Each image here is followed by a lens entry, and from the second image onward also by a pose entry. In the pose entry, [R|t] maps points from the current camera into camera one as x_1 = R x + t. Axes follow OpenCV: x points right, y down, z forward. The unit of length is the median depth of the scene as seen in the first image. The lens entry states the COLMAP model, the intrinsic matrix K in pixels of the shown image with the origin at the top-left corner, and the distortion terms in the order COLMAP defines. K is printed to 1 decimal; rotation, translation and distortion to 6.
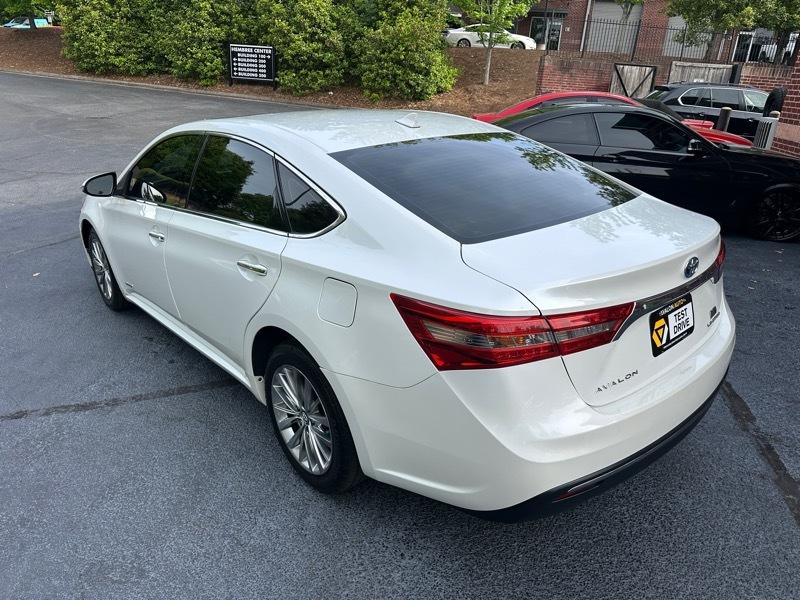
lens RADIAL K [[586.3, 0, 400.0], [0, 586.3, 300.0], [0, 0, 1]] dist [0.038391, -0.040118]
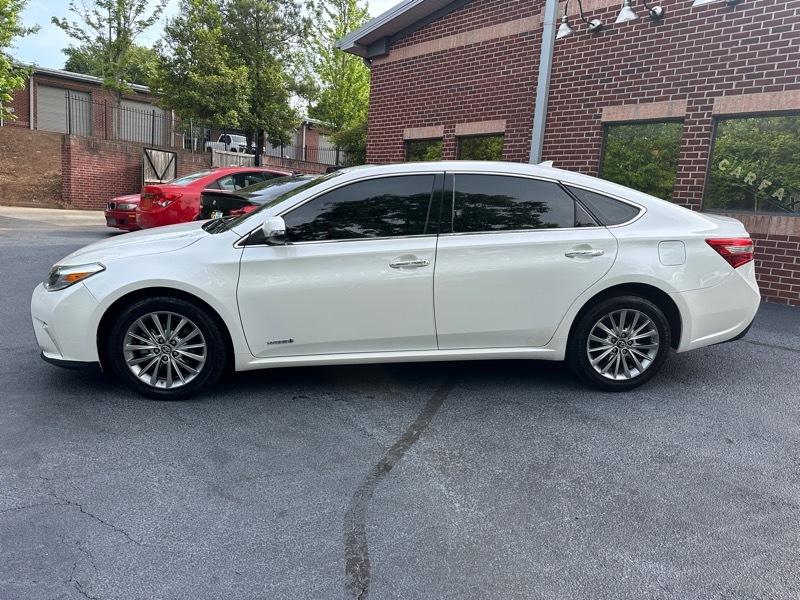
lens RADIAL K [[617.1, 0, 372.1], [0, 617.1, 304.2], [0, 0, 1]] dist [0.054427, -0.056427]
pose [[0.565401, -0.145398, 0.811899, -1.371668], [0.266711, 0.963687, -0.013155, -0.037718], [-0.780504, 0.223980, 0.583649, 0.396996]]
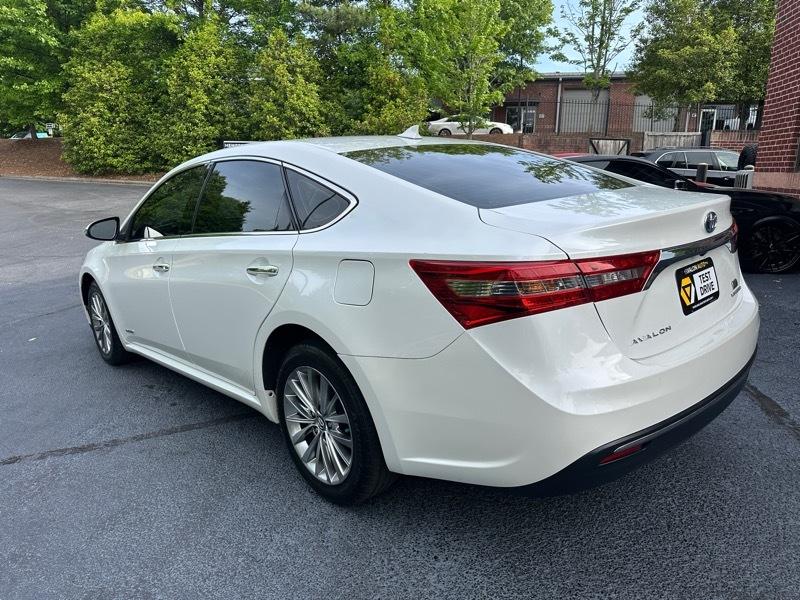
lens RADIAL K [[586.3, 0, 400.0], [0, 586.3, 300.0], [0, 0, 1]] dist [0.038391, -0.040118]
pose [[0.998534, -0.051488, 0.016728, -0.030732], [0.053472, 0.986278, -0.156196, 0.120042], [-0.008456, 0.156861, 0.987584, 0.026711]]
